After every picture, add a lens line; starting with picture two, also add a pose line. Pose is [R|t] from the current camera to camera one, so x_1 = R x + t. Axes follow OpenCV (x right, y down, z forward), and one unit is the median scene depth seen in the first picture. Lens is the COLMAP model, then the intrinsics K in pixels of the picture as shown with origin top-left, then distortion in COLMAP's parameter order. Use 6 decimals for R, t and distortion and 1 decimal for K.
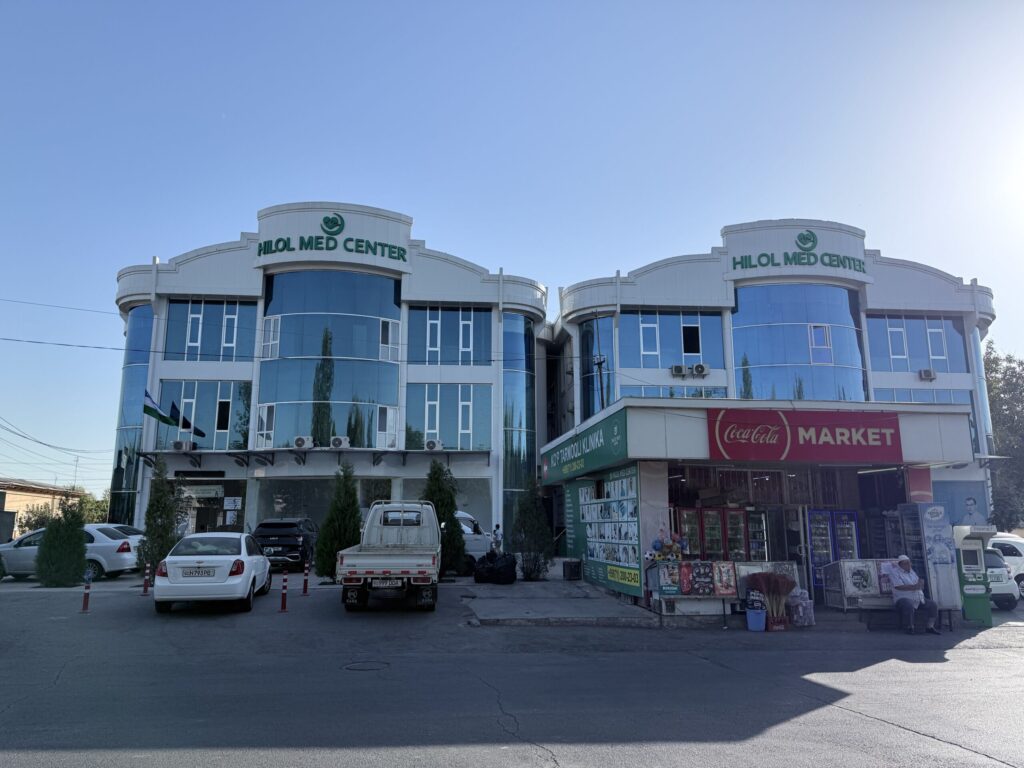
lens RADIAL K [[704.6, 0, 509.0], [0, 704.6, 386.1], [0, 0, 1]] dist [0.099789, -0.143001]
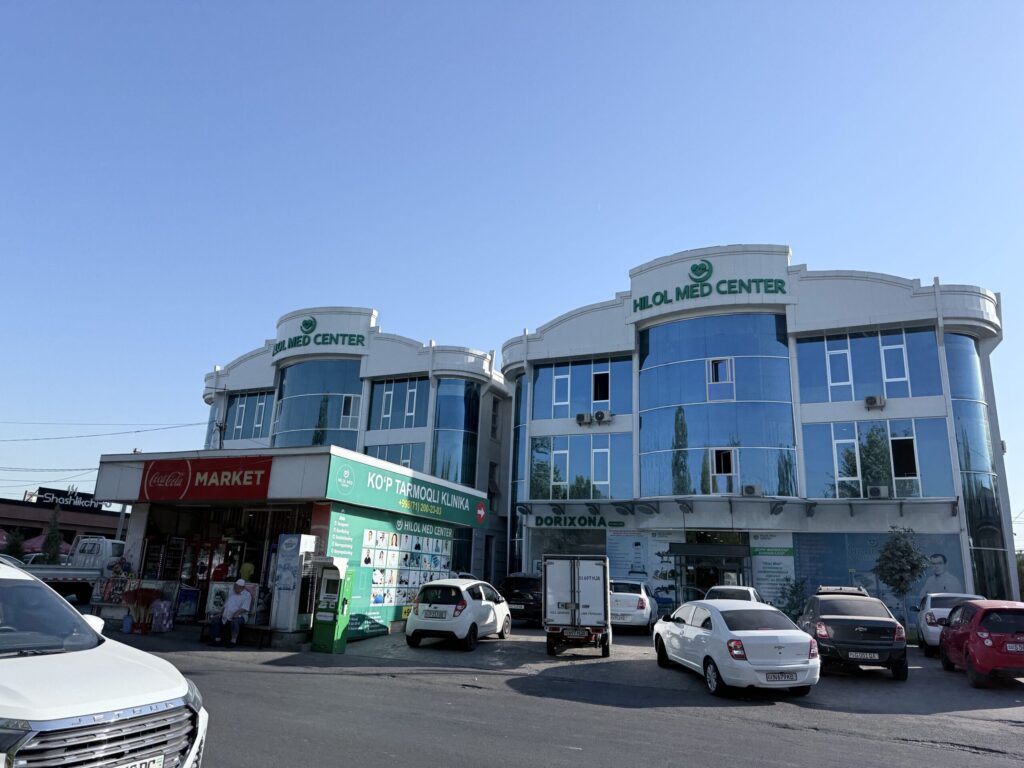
lens RADIAL K [[704.6, 0, 509.0], [0, 704.6, 386.1], [0, 0, 1]] dist [0.099789, -0.143001]
pose [[0.867310, -0.096097, -0.488404, 0.669891], [0.053486, 0.993499, -0.100497, 0.027862], [0.494886, 0.061039, 0.866811, 0.080889]]
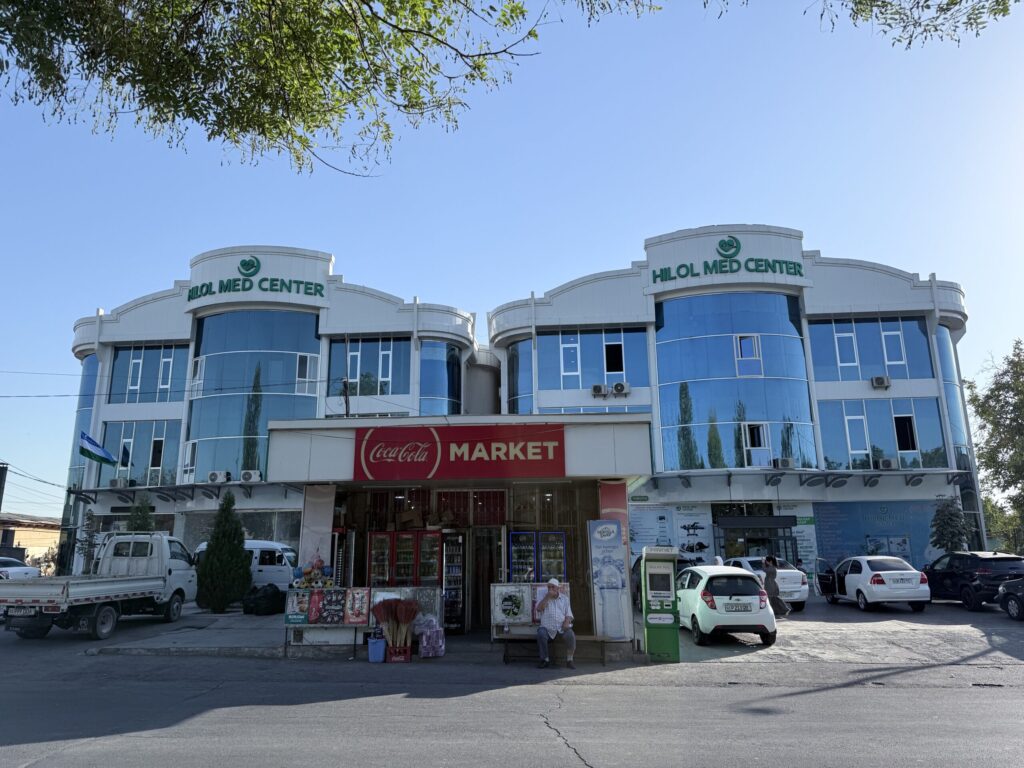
lens RADIAL K [[704.6, 0, 509.0], [0, 704.6, 386.1], [0, 0, 1]] dist [0.099789, -0.143001]
pose [[0.986035, -0.047825, -0.159526, 0.284846], [0.040796, 0.998059, -0.047050, 0.012796], [0.161467, 0.039885, 0.986072, 0.035361]]
